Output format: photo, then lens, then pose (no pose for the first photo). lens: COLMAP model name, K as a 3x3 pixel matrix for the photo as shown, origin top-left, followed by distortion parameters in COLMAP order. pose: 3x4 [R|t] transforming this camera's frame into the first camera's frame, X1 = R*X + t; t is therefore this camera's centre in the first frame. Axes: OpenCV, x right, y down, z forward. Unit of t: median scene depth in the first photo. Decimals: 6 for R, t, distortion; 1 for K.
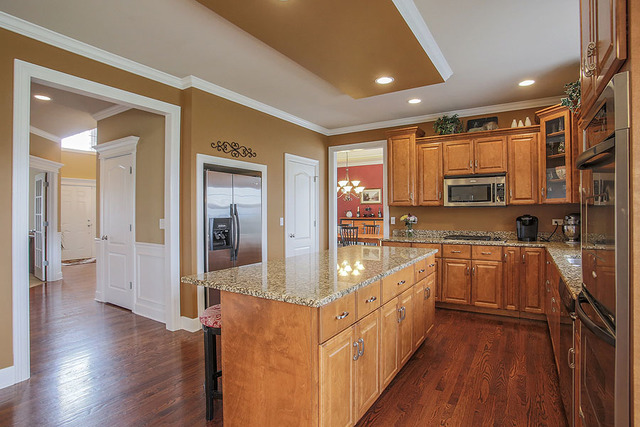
lens RADIAL K [[332.3, 0, 319.7], [0, 332.3, 211.3], [0, 0, 1]] dist [-0.027172, 0.001056]
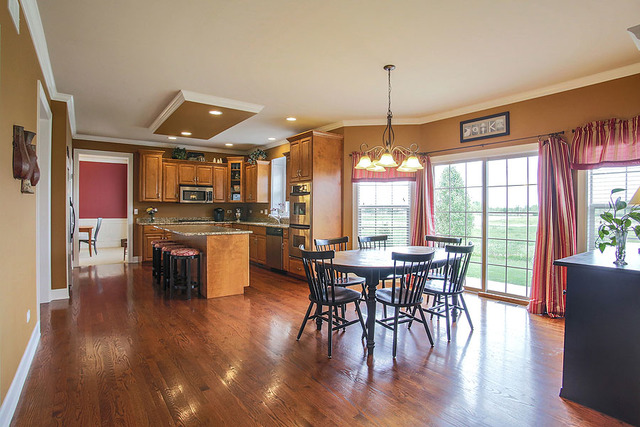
lens RADIAL K [[332.3, 0, 317.6], [0, 332.3, 212.6], [0, 0, 1]] dist [-0.027172, 0.001056]
pose [[0.374312, -0.001923, 0.927301, -0.976870], [-0.006381, 0.999969, 0.004649, 0.024907], [-0.927281, -0.007657, 0.374288, -0.283364]]
